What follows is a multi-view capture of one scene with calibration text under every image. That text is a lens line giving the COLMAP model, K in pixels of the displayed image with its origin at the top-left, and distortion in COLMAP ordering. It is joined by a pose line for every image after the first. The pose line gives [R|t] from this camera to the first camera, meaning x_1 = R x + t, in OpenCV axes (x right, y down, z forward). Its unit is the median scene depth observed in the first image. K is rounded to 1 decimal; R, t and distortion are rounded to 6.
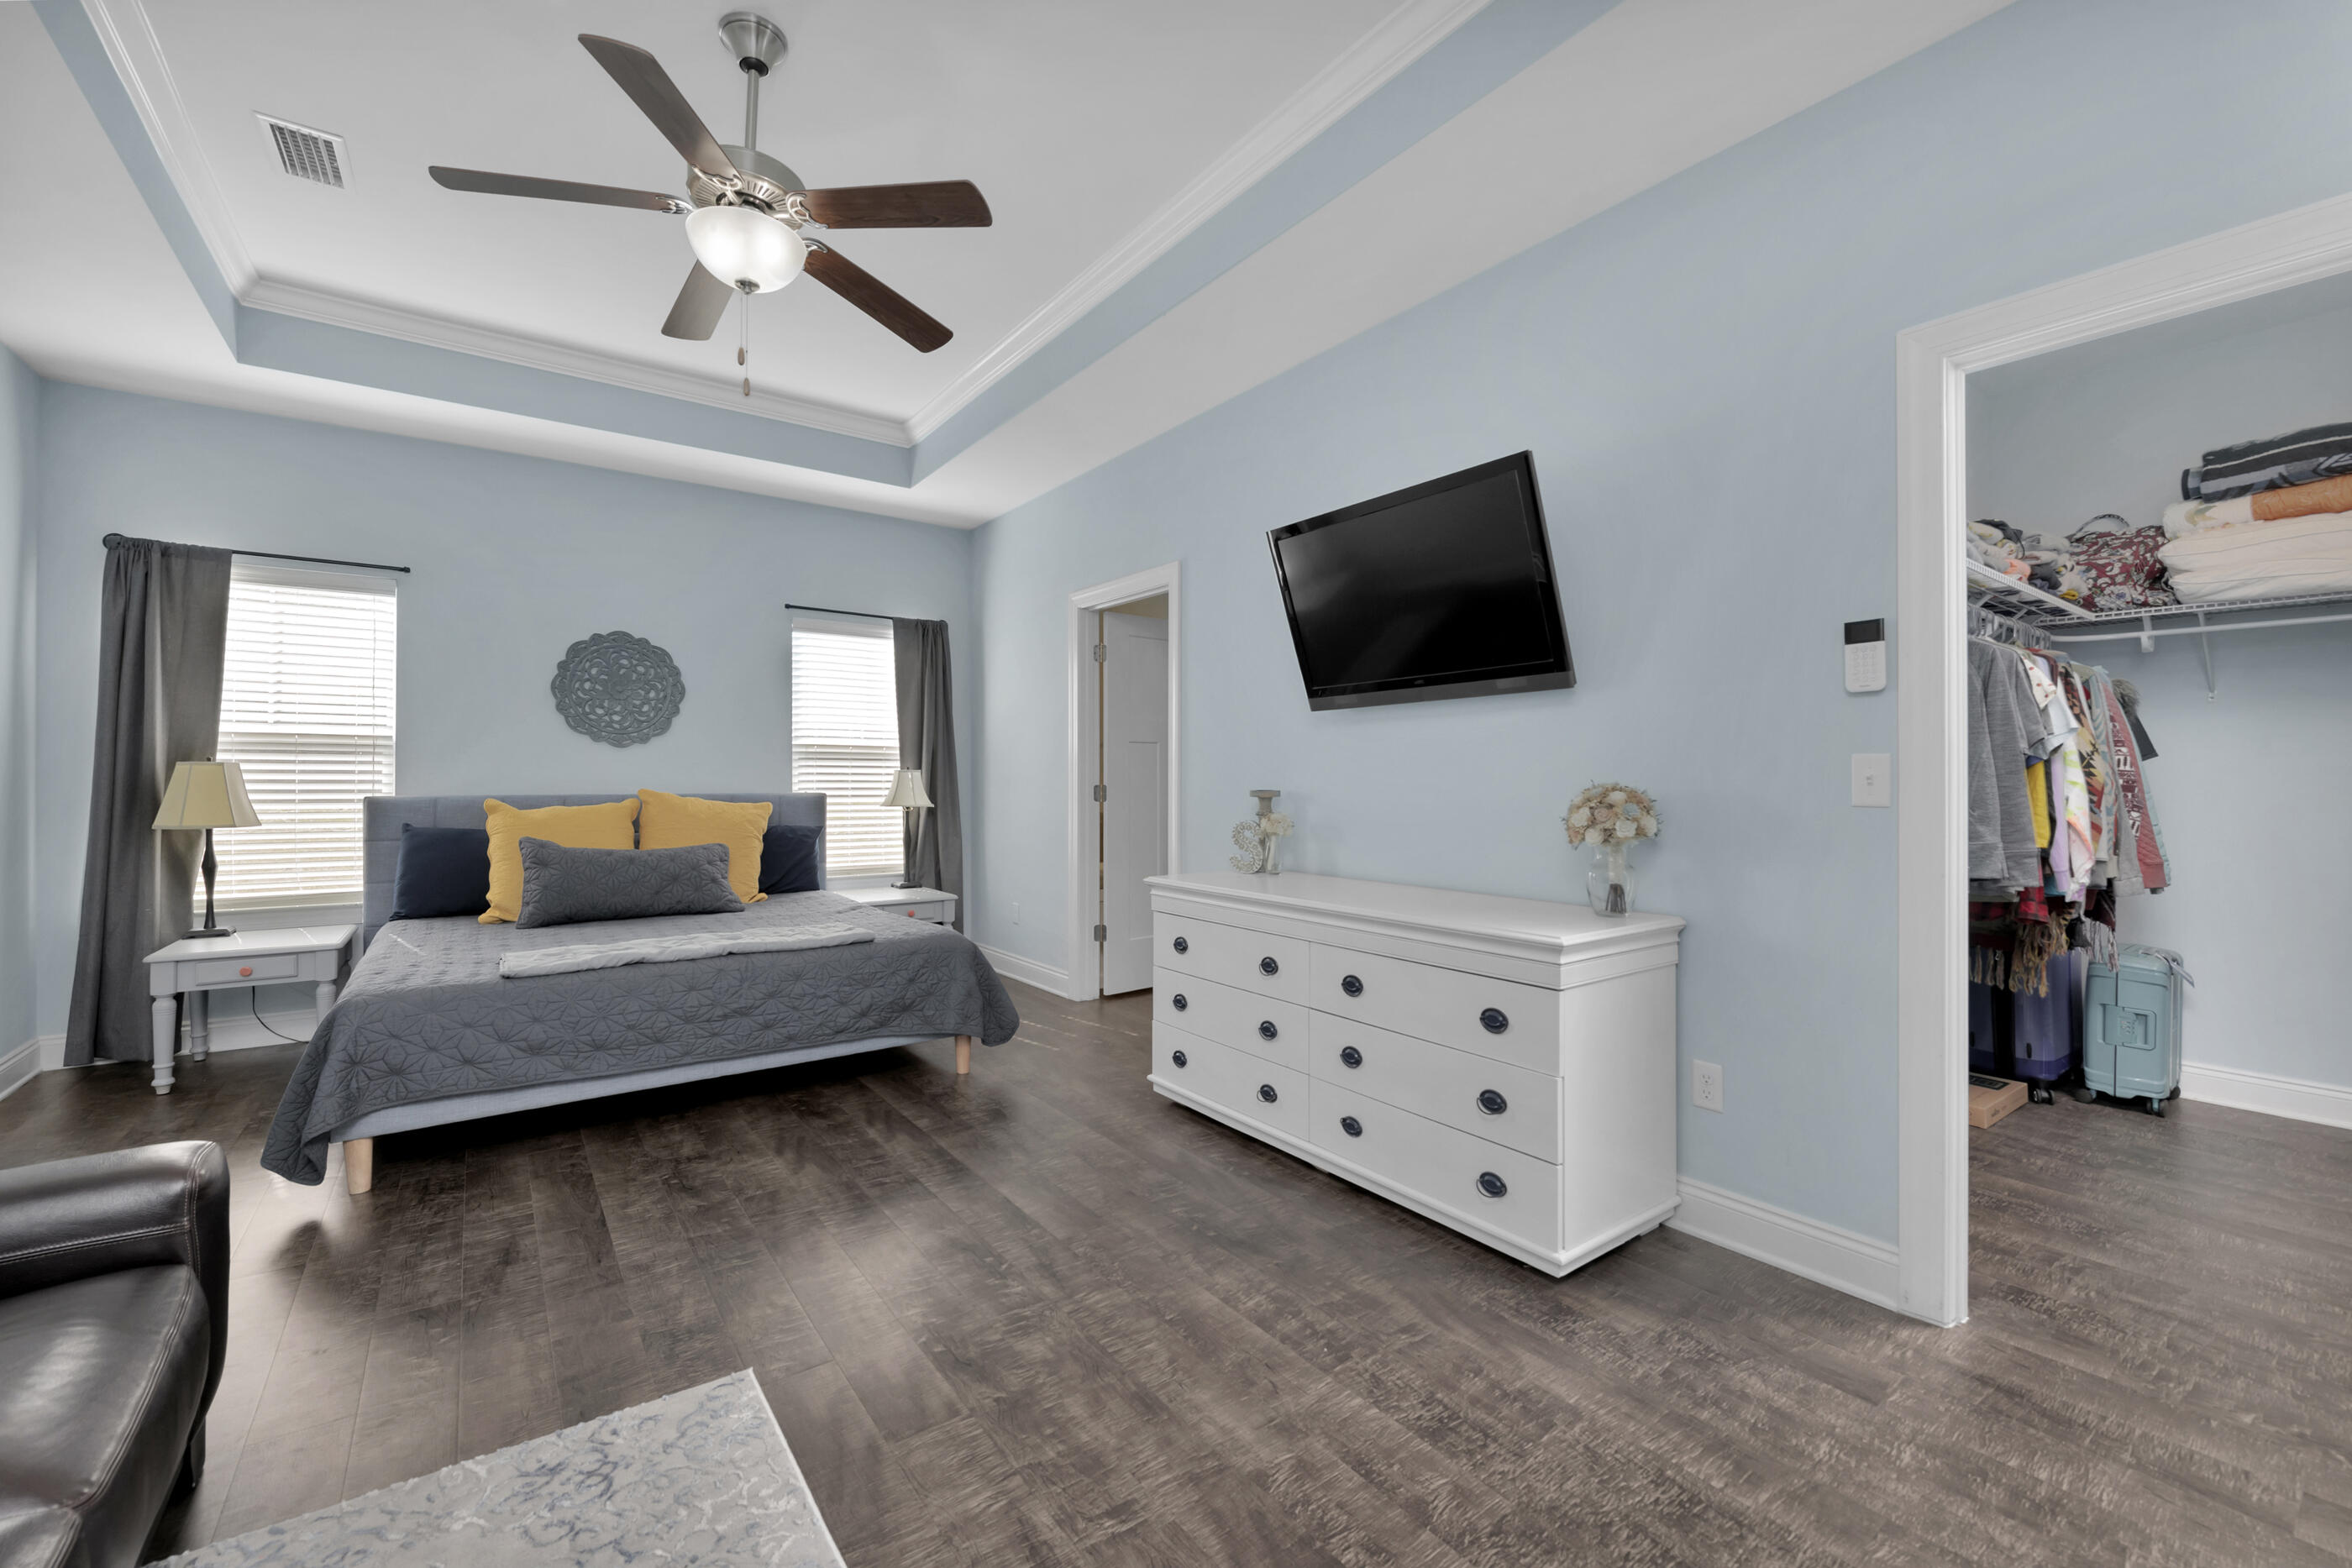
lens RADIAL K [[956.1, 0, 1167.3], [0, 956.1, 784.1], [0, 0, 1]] dist [-0.015939, -0.004675]
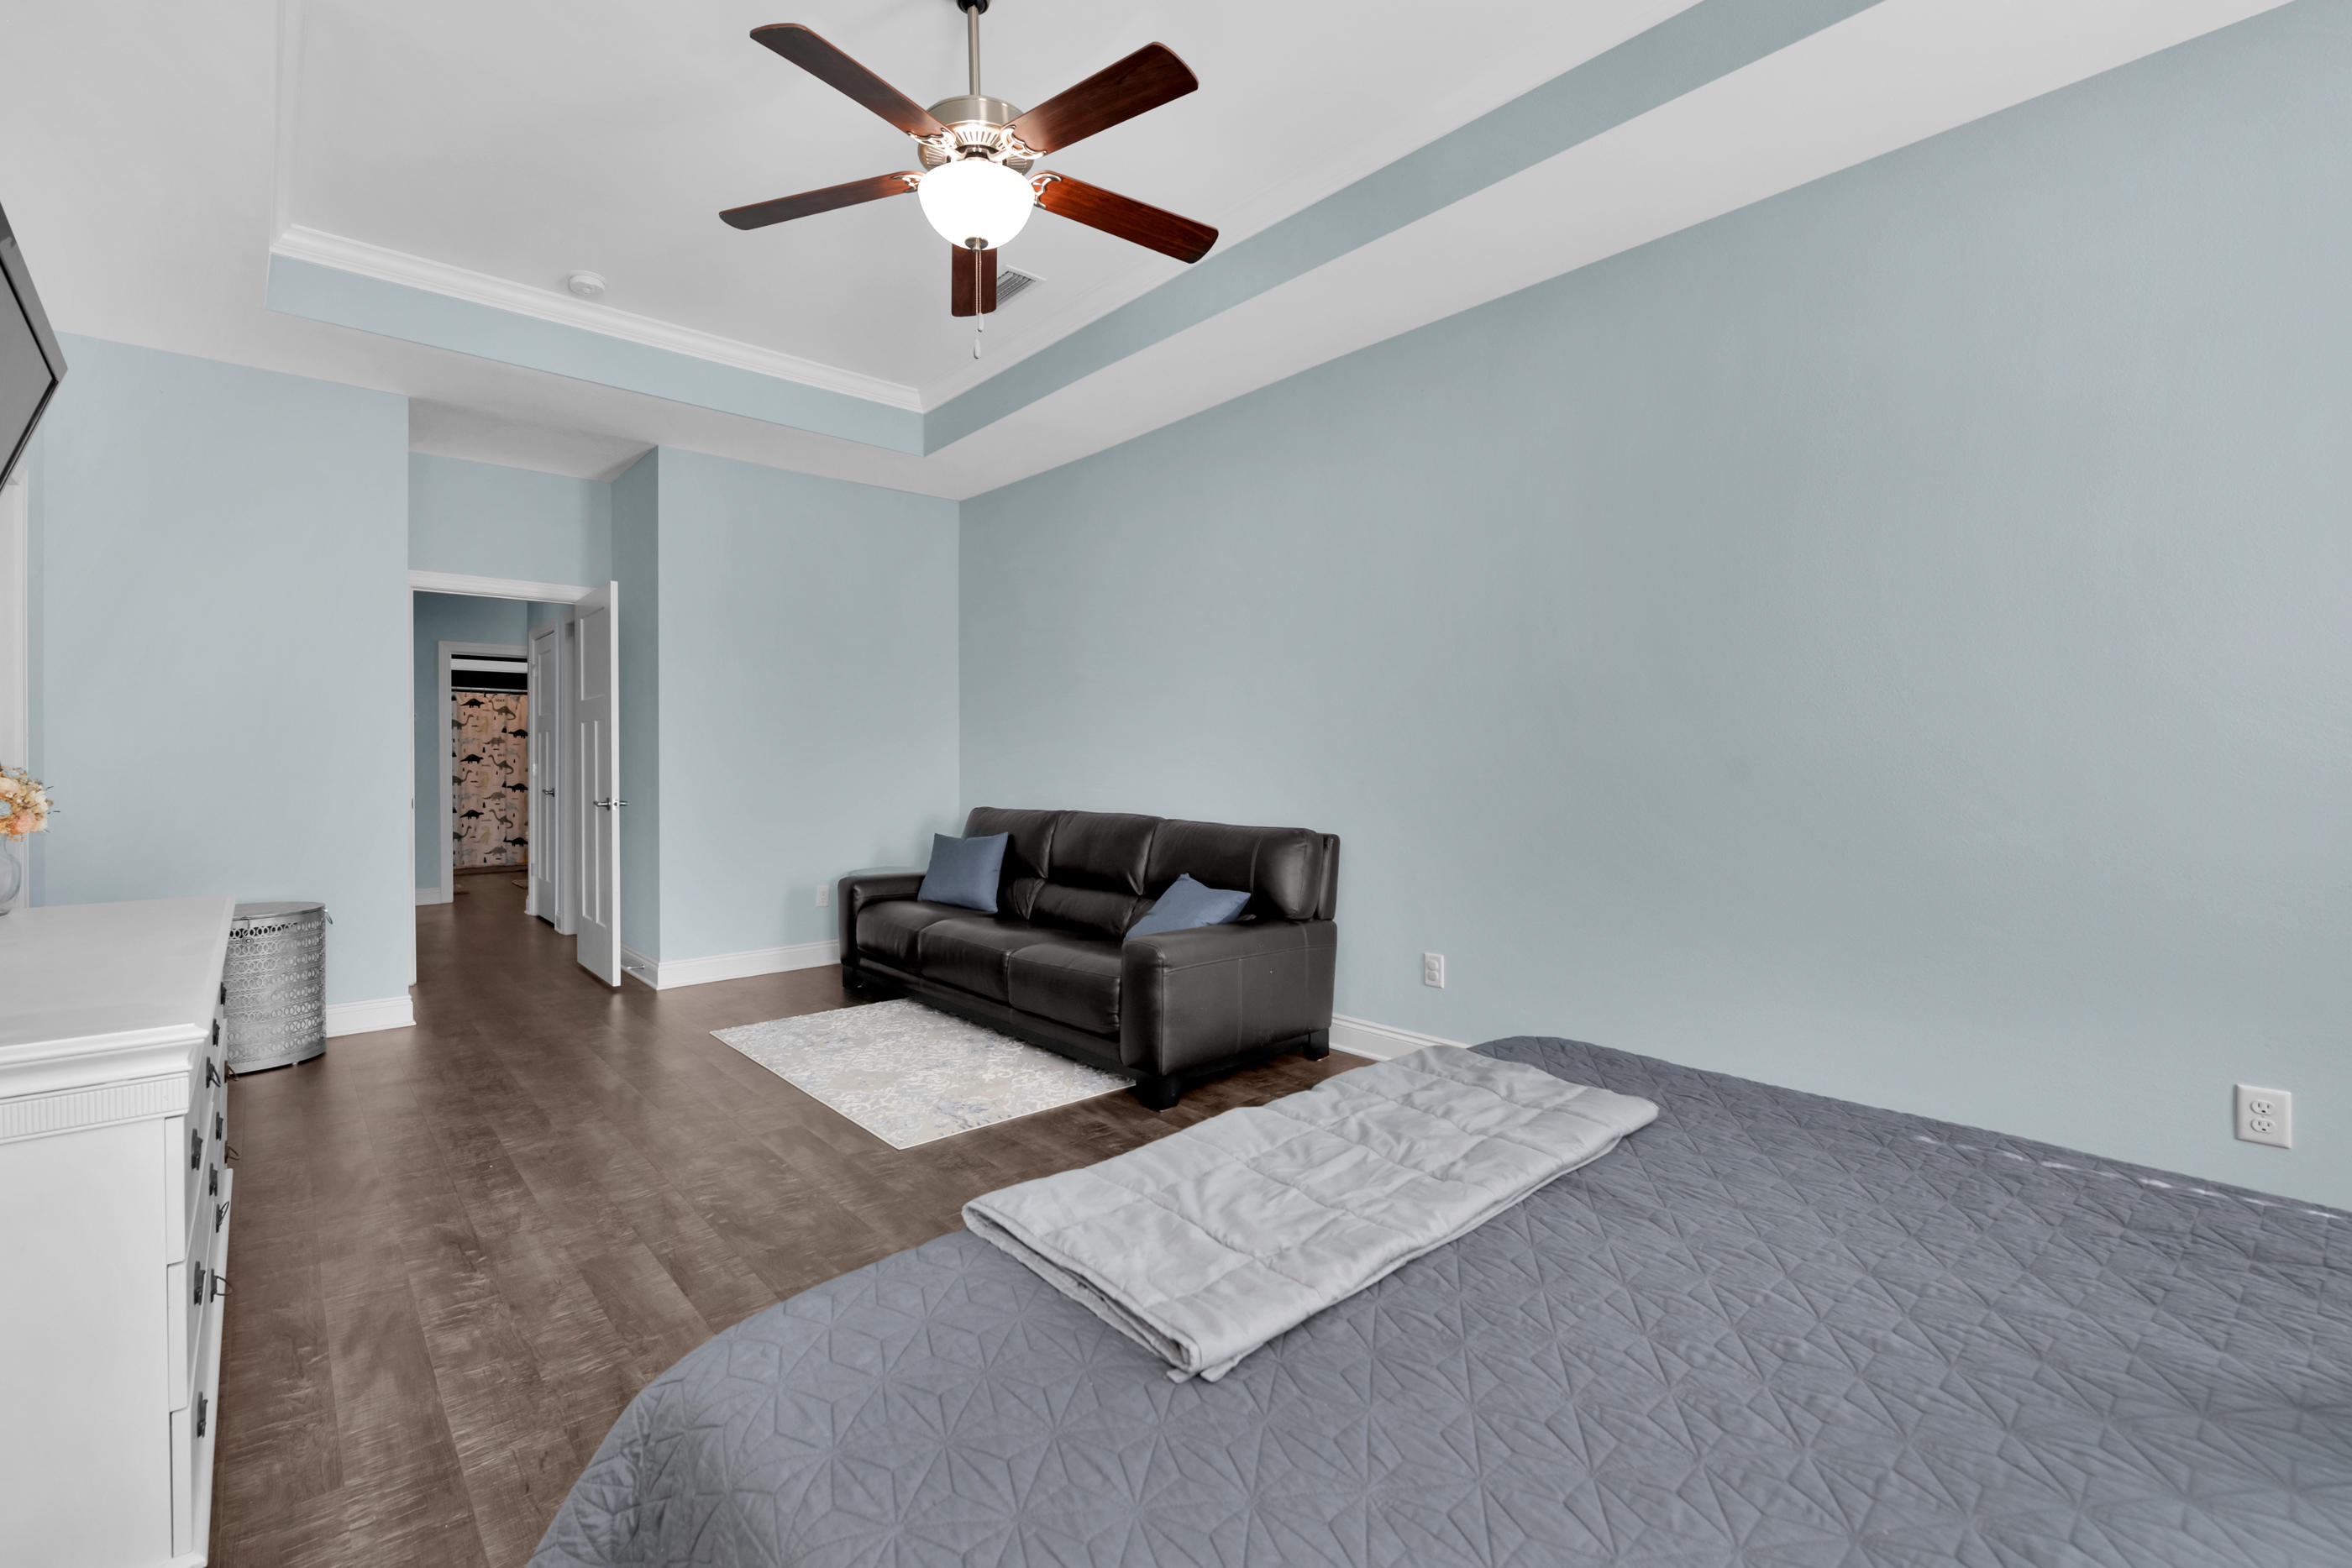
lens RADIAL K [[956.1, 0, 1167.3], [0, 956.1, 784.1], [0, 0, 1]] dist [-0.015939, -0.004675]
pose [[-0.985887, 0.000868, -0.167408, -0.494832], [-0.001525, 0.999898, 0.014169, -0.004673], [0.167403, 0.014224, -0.985786, 2.101931]]
